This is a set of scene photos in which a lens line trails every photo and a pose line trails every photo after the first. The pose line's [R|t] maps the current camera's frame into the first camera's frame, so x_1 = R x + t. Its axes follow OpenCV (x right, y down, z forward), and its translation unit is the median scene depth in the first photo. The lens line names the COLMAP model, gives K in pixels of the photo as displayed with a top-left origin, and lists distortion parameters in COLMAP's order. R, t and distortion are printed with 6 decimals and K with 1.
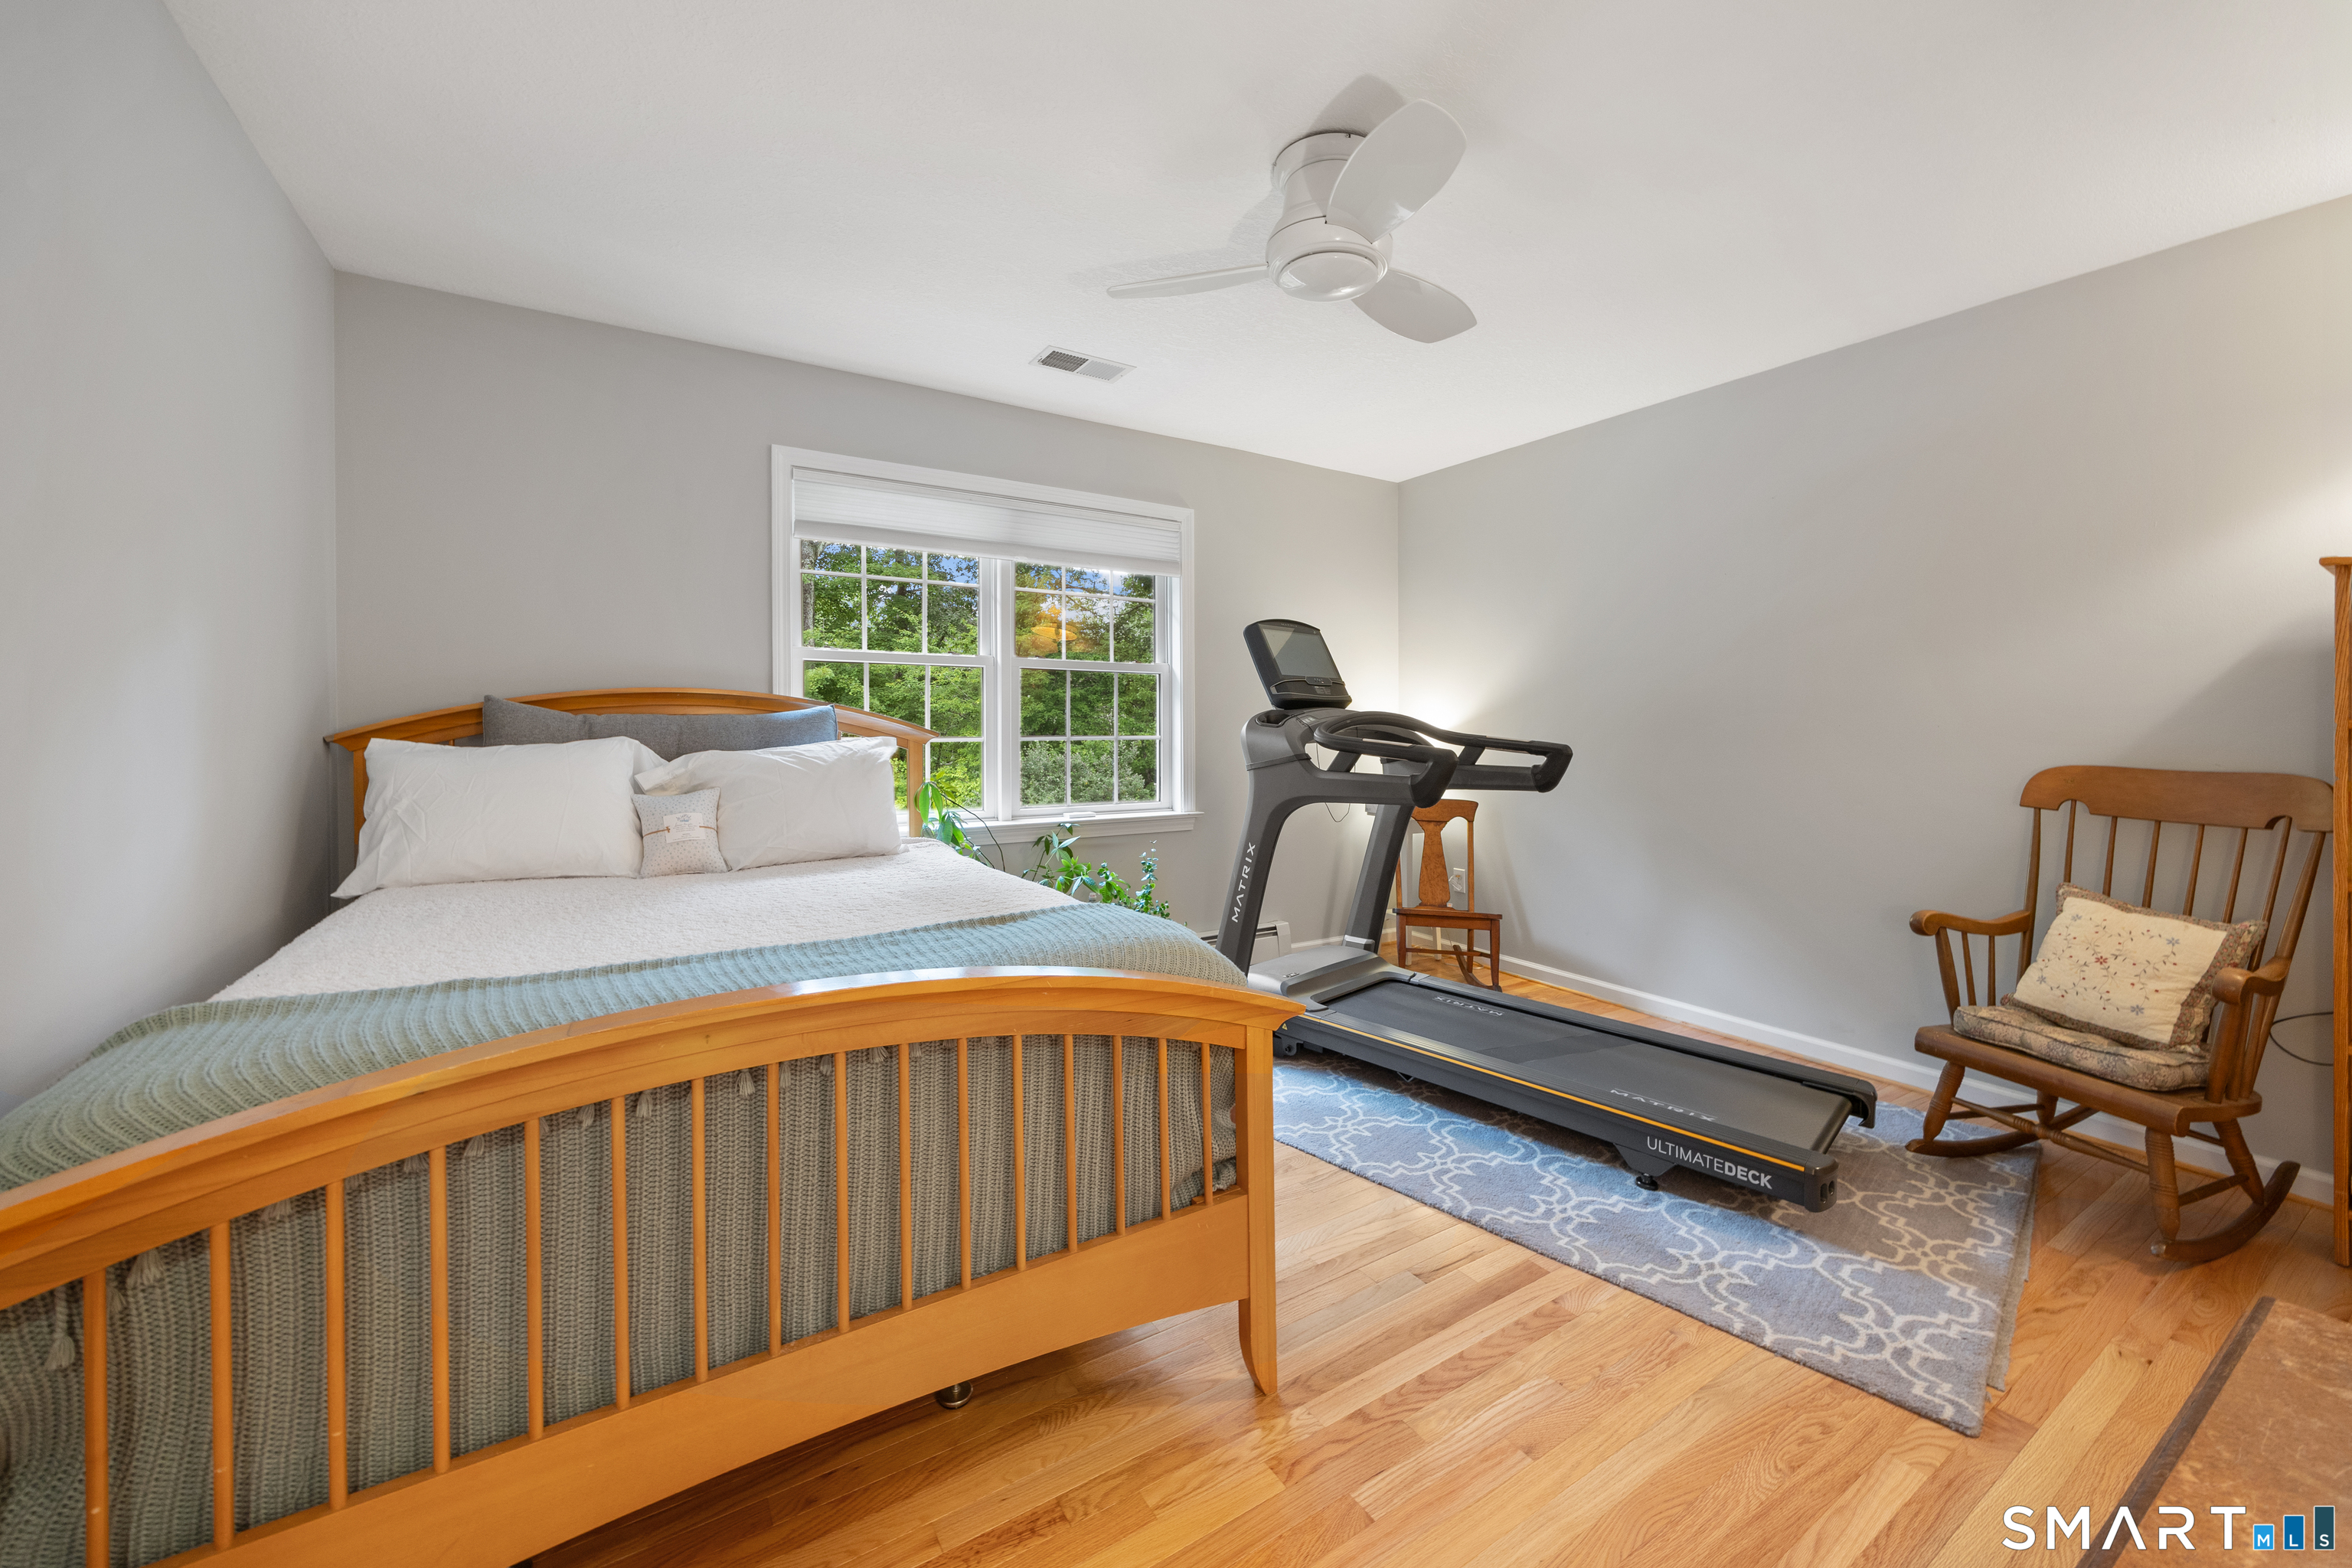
lens RADIAL K [[926.8, 0, 1172.9], [0, 926.8, 761.5], [0, 0, 1]] dist [-0.000844, -0.000071]
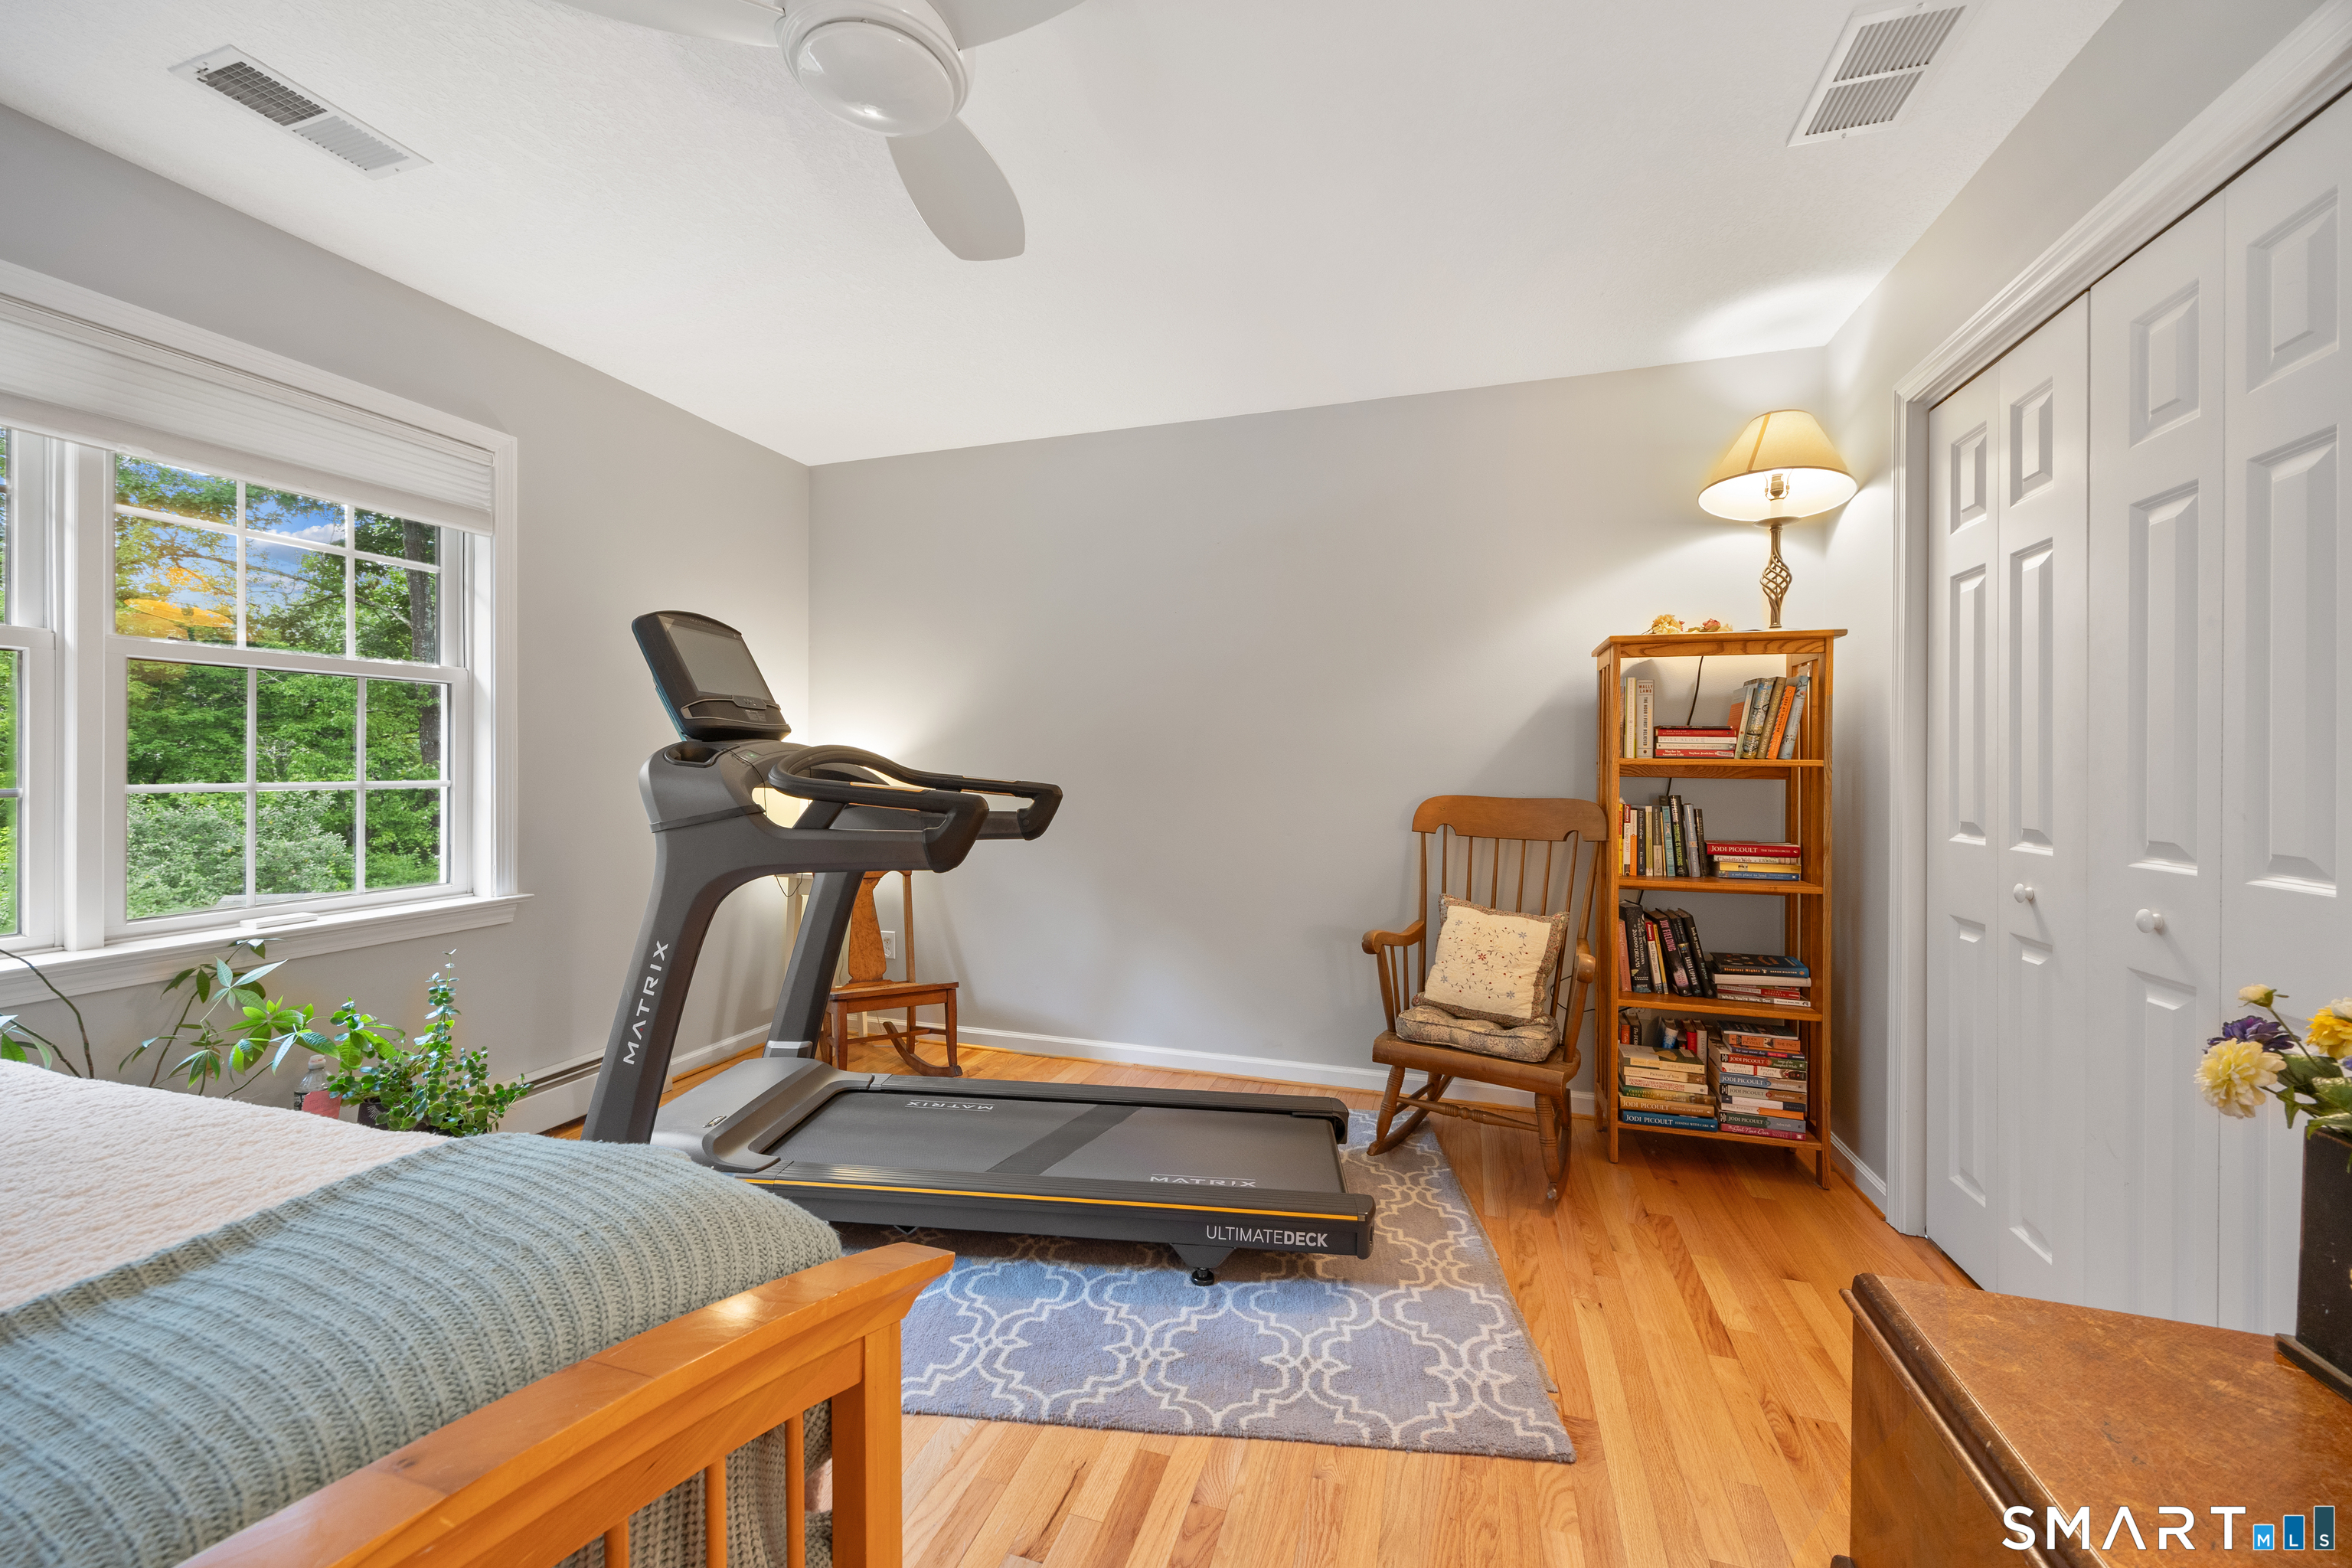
lens RADIAL K [[935.3, 0, 1179.9], [0, 935.3, 769.5], [0, 0, 1]] dist [0.001125, -0.000185]
pose [[0.760372, -0.006010, 0.649460, -0.072515], [0.026874, 0.999392, -0.022216, -0.010850], [-0.648932, 0.034346, 0.760071, 0.267533]]
